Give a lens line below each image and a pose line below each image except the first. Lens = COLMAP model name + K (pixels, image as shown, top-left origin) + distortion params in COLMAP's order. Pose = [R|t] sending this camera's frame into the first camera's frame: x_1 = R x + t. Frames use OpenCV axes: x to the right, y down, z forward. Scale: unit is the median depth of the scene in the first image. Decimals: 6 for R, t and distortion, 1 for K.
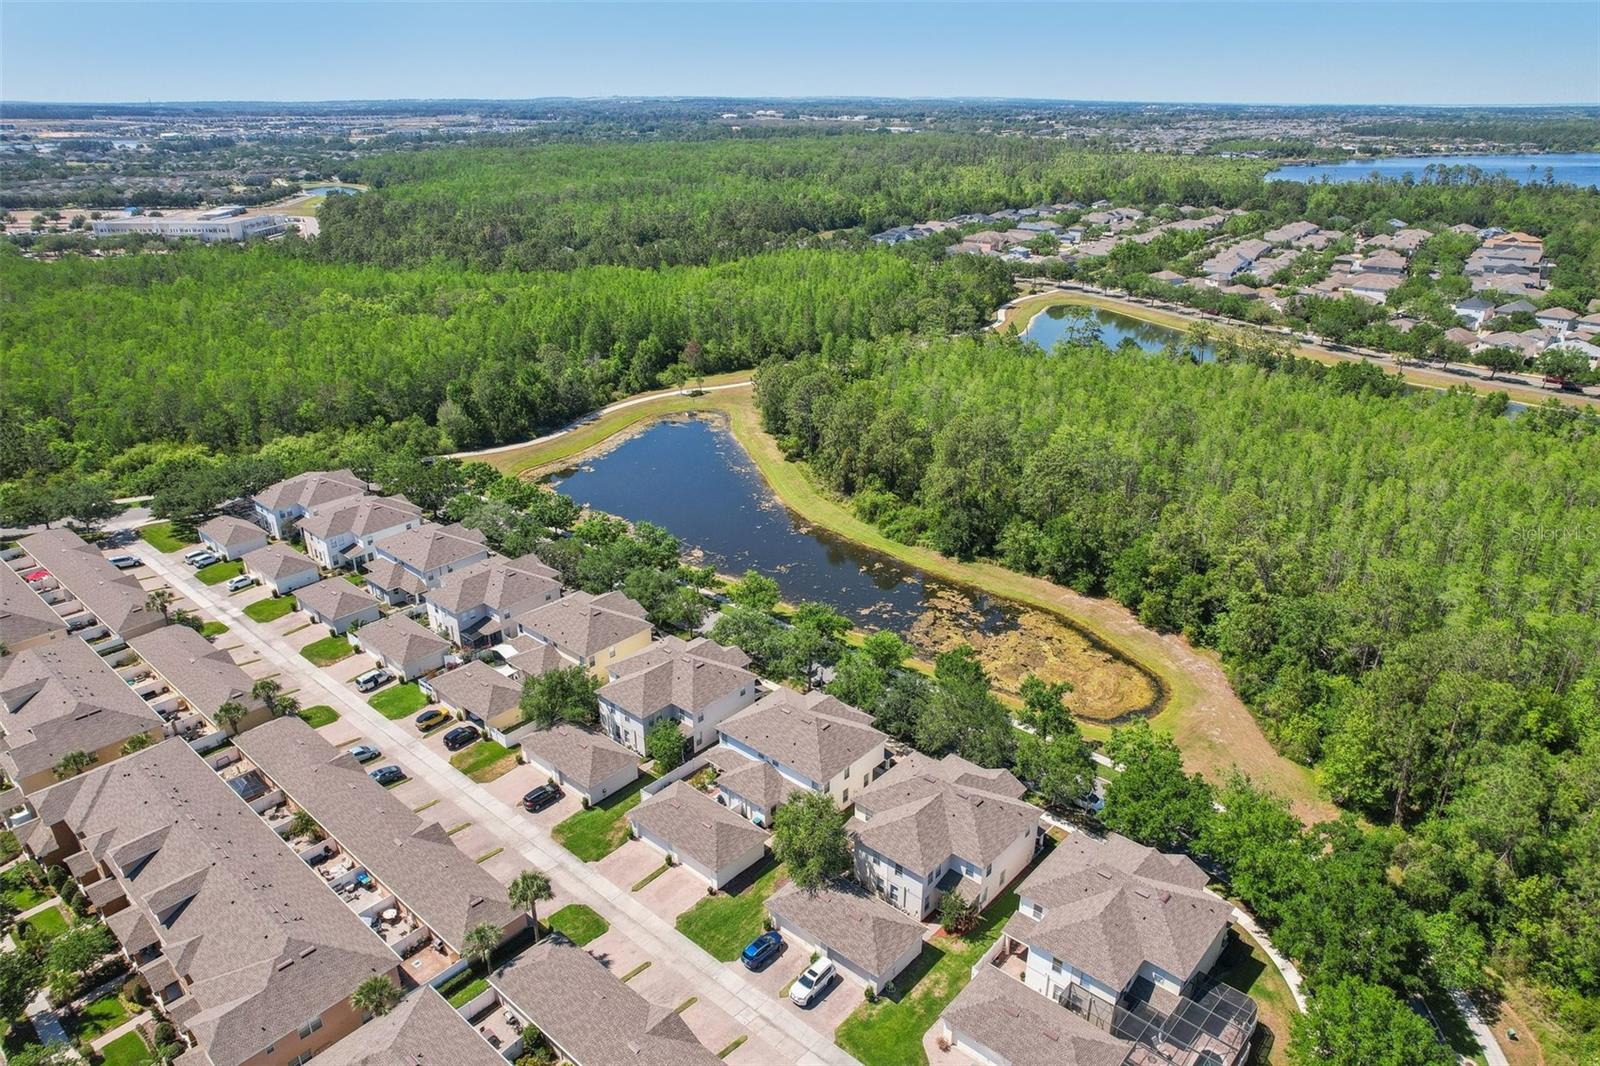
lens RADIAL K [[1038.0, 0, 803.0], [0, 1038.0, 542.7], [0, 0, 1]] dist [-0.077561, 0.067327]
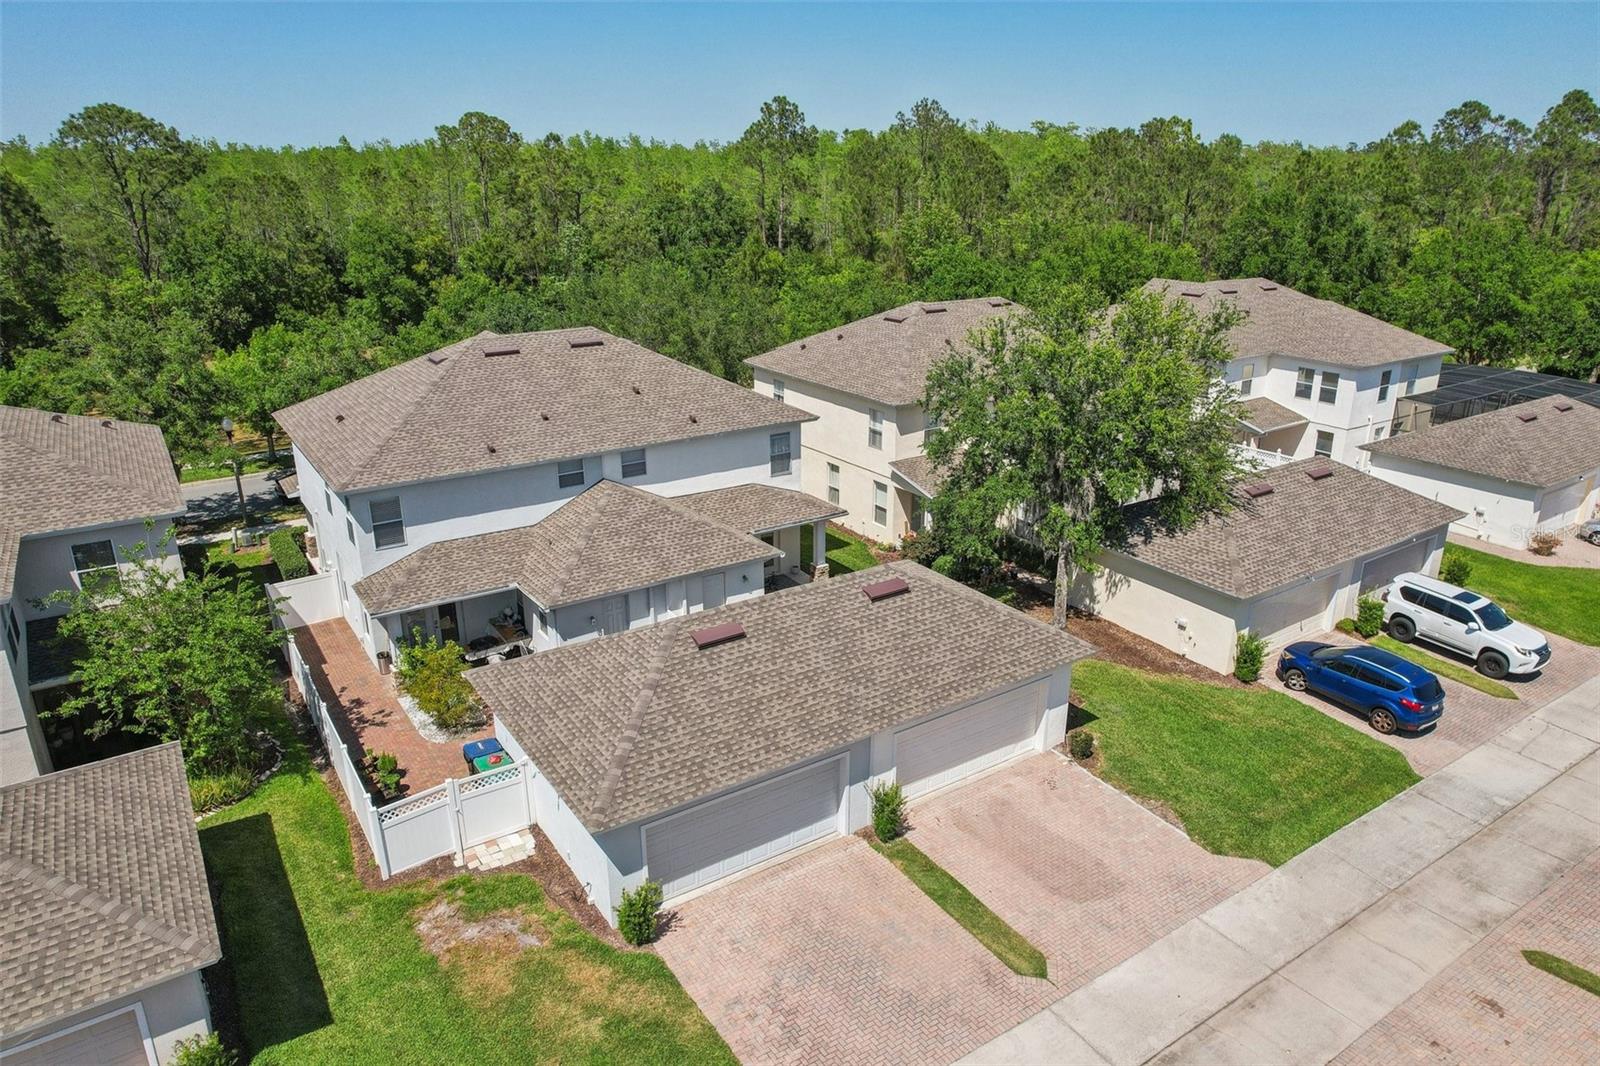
lens RADIAL K [[1038.0, 0, 803.0], [0, 1038.0, 542.7], [0, 0, 1]] dist [-0.077561, 0.067327]
pose [[0.256429, -0.330757, 0.908209, -0.215084], [0.386252, 0.896407, 0.217402, 0.137237], [-0.886032, 0.295050, 0.357621, 0.627708]]
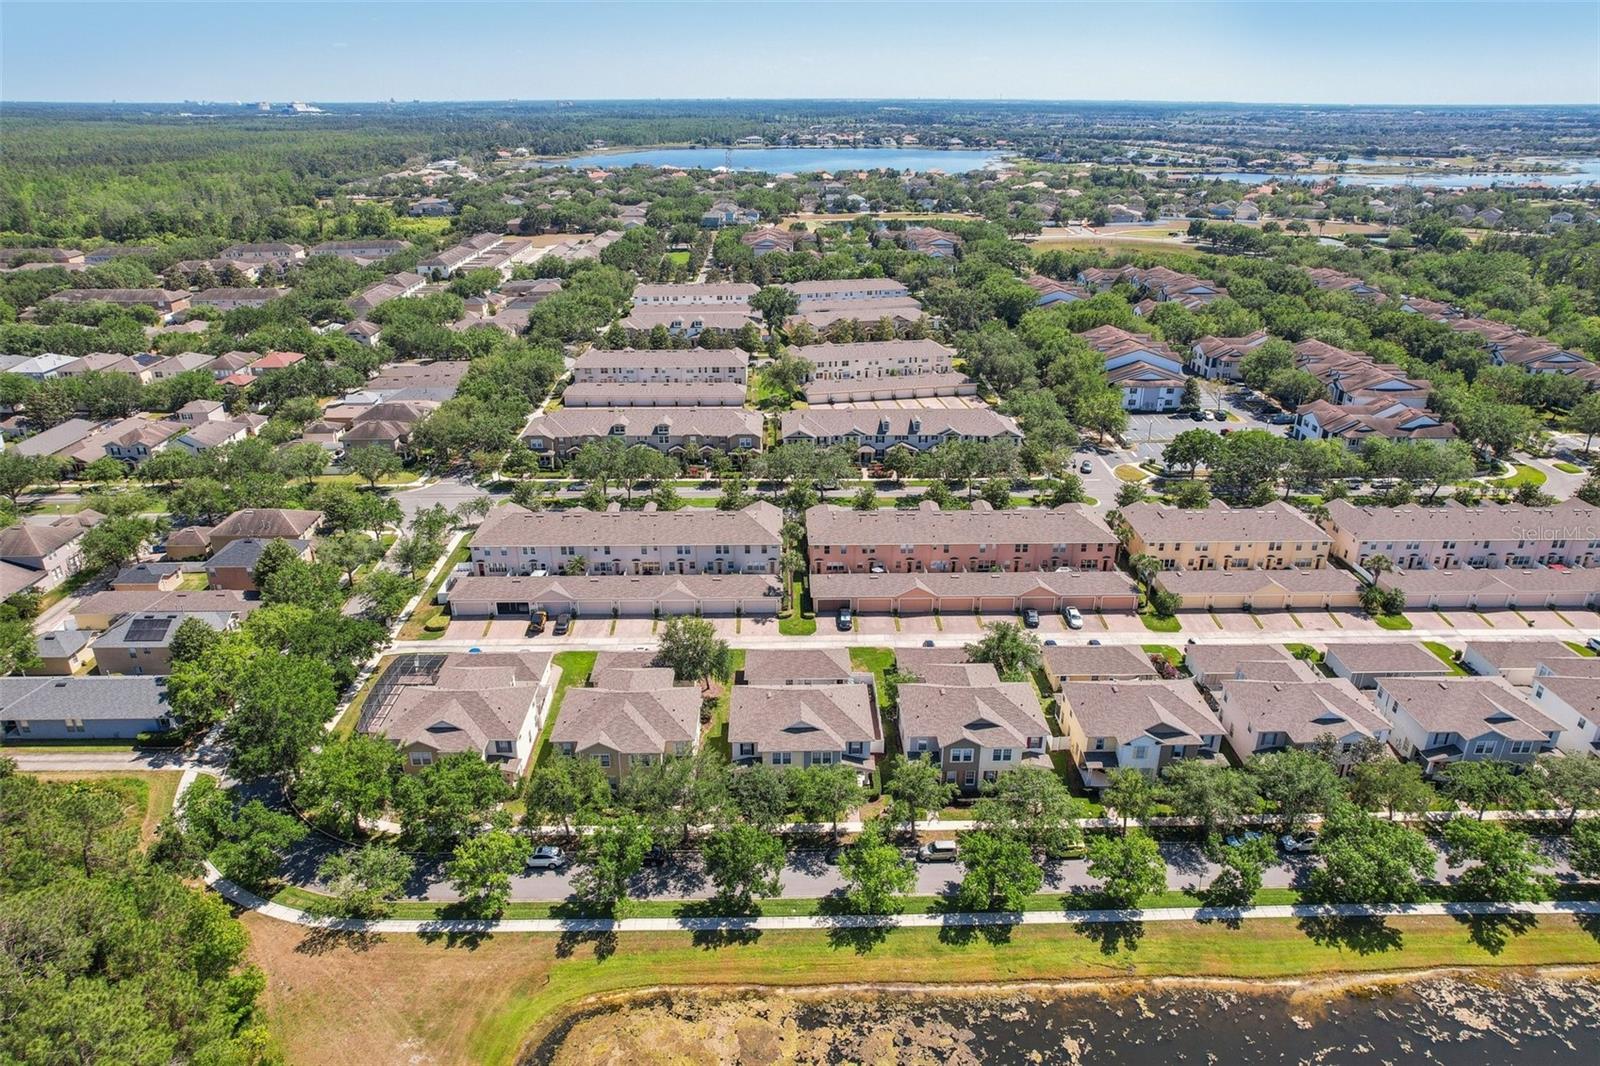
lens RADIAL K [[1038.0, 0, 803.0], [0, 1038.0, 542.7], [0, 0, 1]] dist [-0.077561, 0.067327]
pose [[-0.735740, 0.268882, -0.621602, 0.447237], [-0.272628, 0.722586, 0.635251, -0.448448], [0.619969, 0.636845, -0.458330, 1.036841]]
